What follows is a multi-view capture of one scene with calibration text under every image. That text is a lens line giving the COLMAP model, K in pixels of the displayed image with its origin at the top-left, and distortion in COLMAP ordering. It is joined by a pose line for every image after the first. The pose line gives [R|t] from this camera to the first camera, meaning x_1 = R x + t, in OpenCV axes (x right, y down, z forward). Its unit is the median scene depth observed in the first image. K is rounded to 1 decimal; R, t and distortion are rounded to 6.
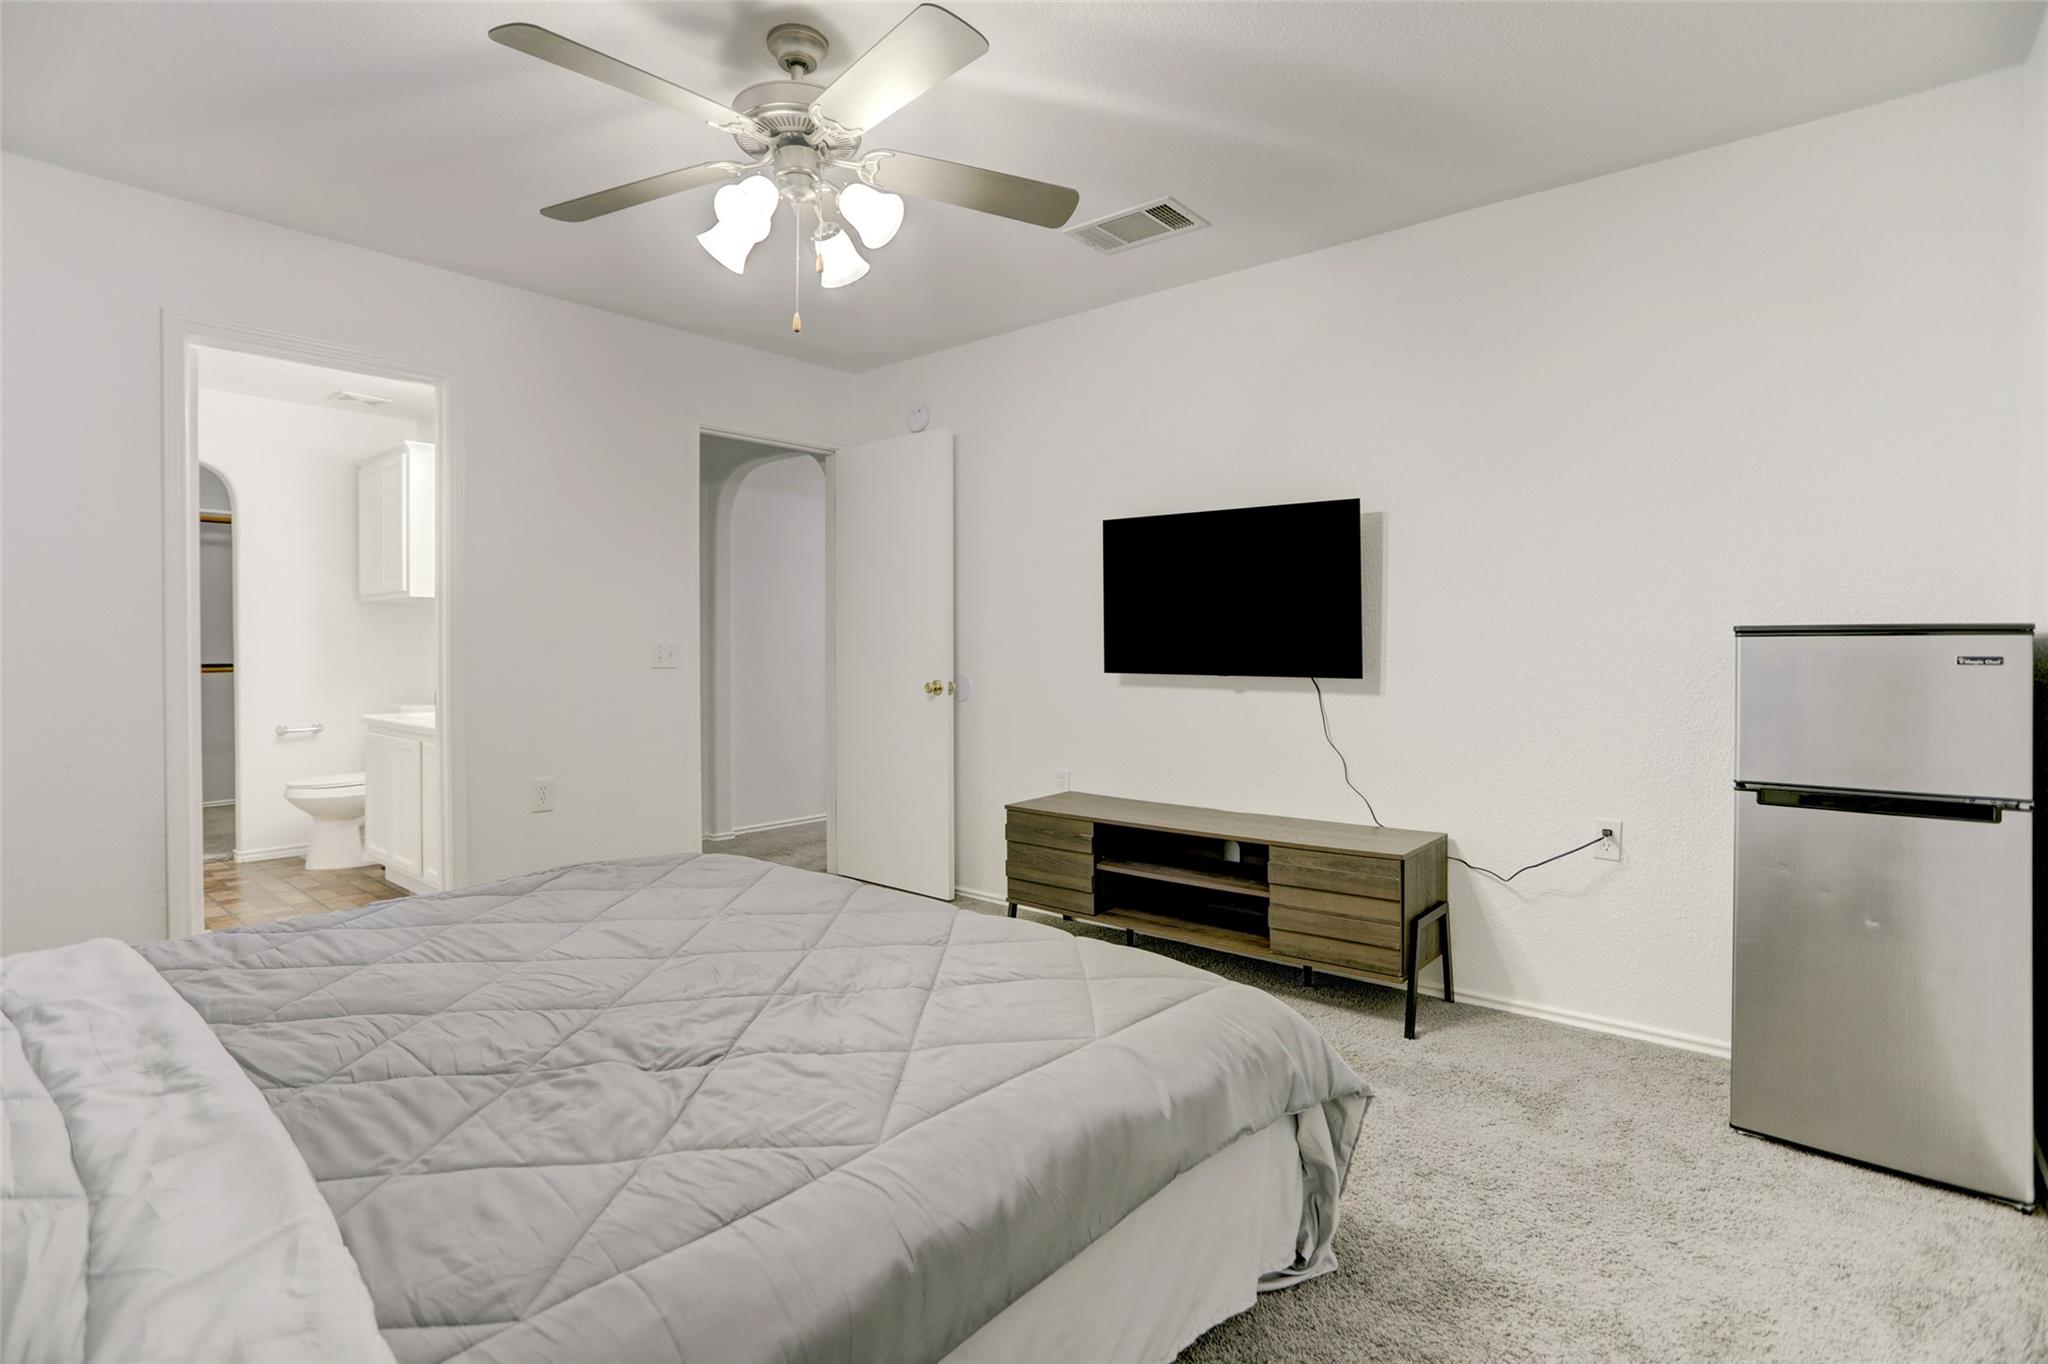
lens RADIAL K [[1020.0, 0, 1005.8], [0, 1020.0, 650.7], [0, 0, 1]] dist [-0.052591, 0.031277]
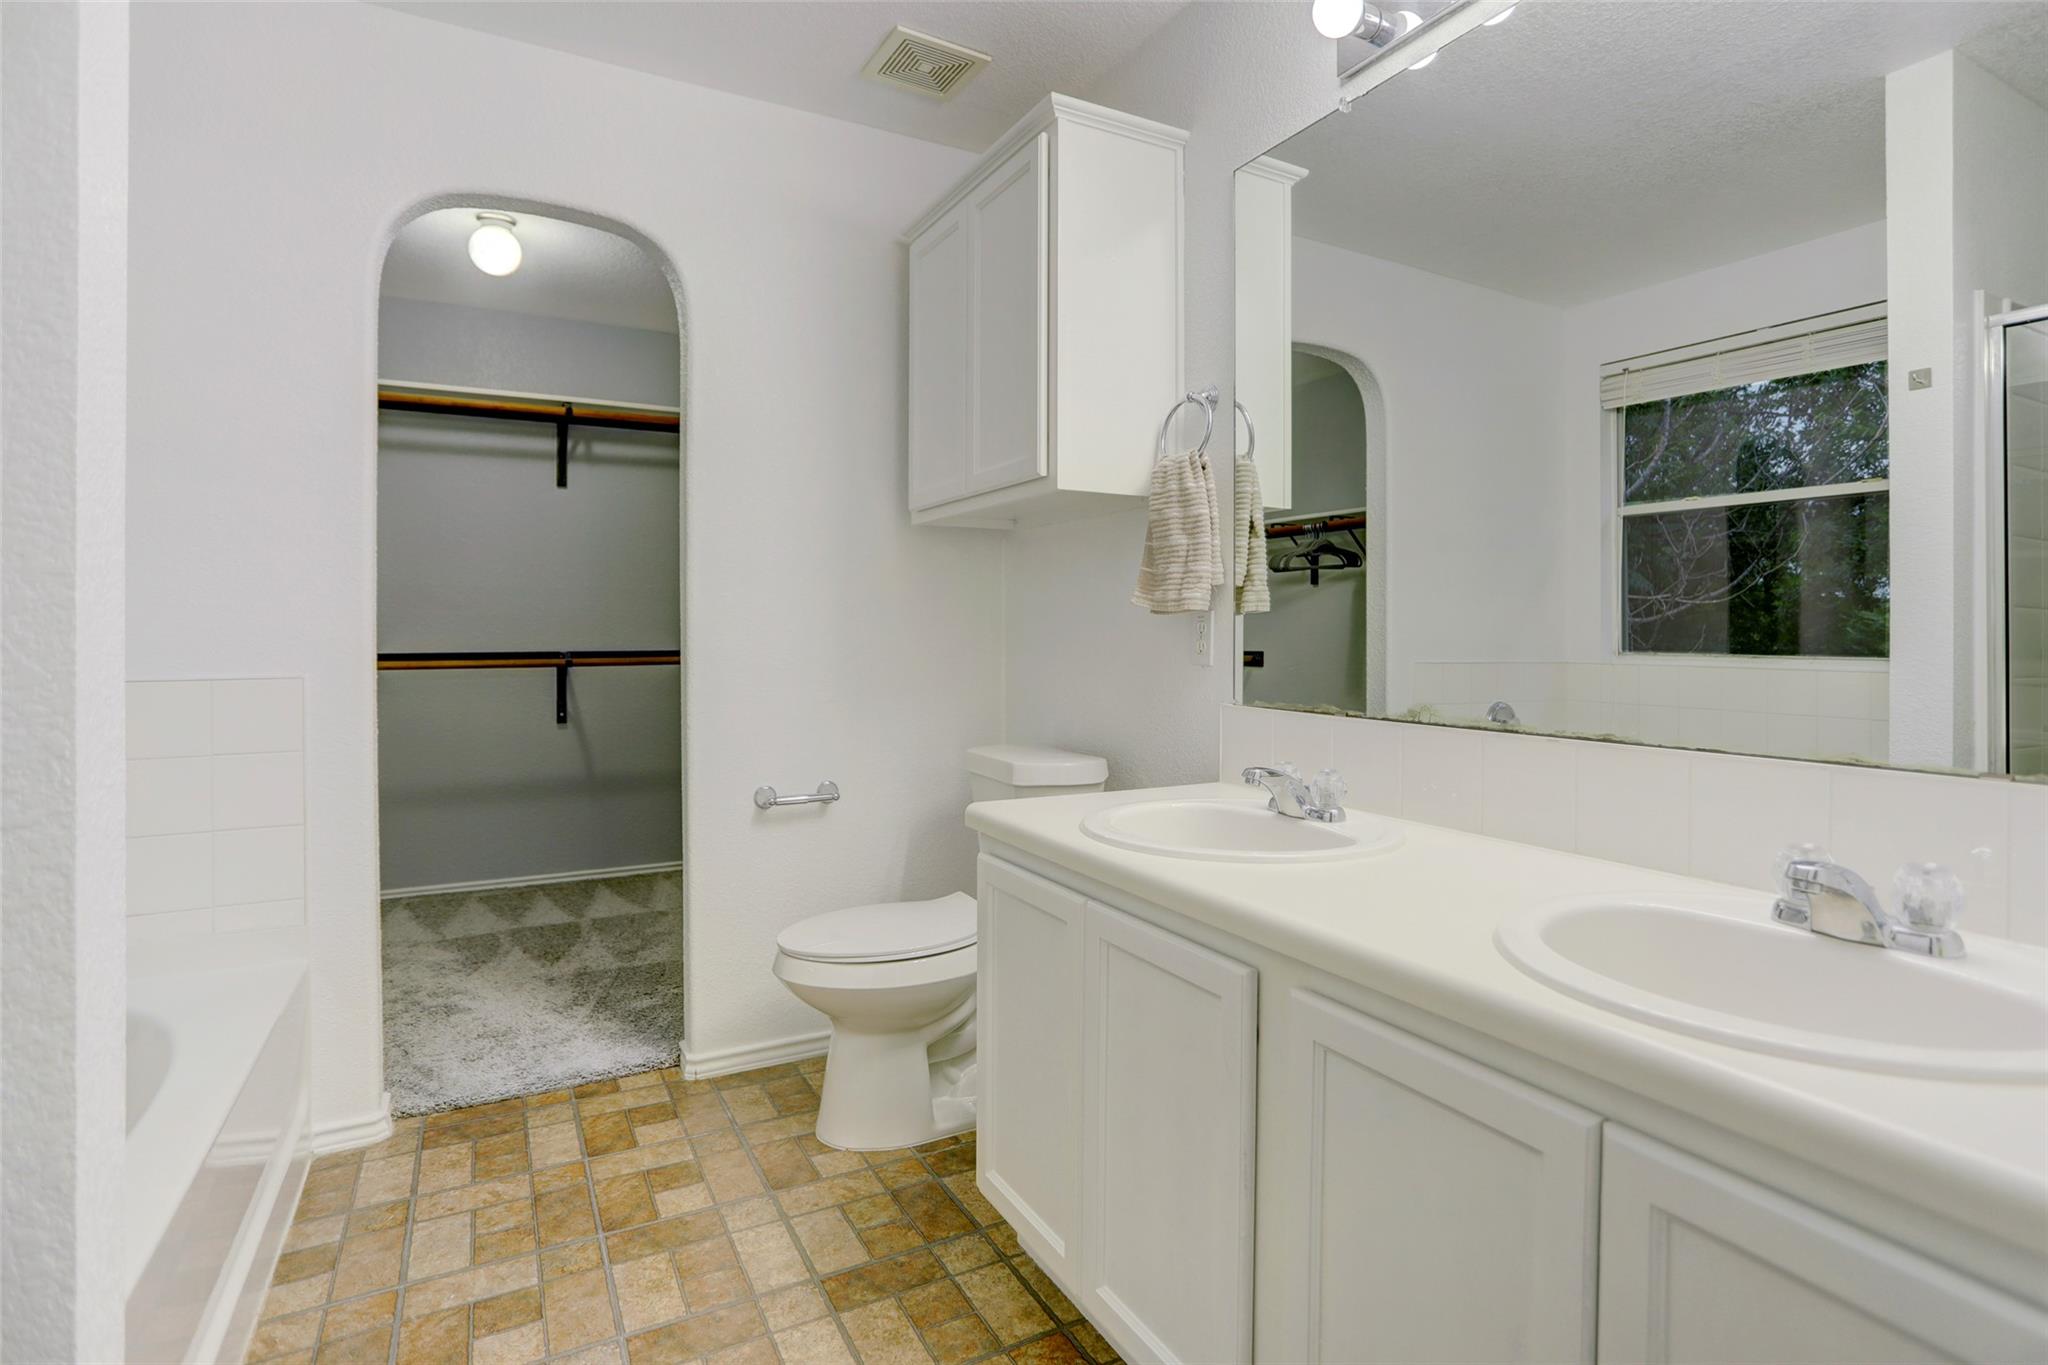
lens RADIAL K [[1020.0, 0, 1005.8], [0, 1020.0, 651.2], [0, 0, 1]] dist [-0.052591, 0.031277]
pose [[0.939988, 0.012199, -0.340989, -0.463694], [-0.008620, 0.999891, 0.012010, 0.004793], [0.341098, -0.008350, 0.939991, 0.601141]]
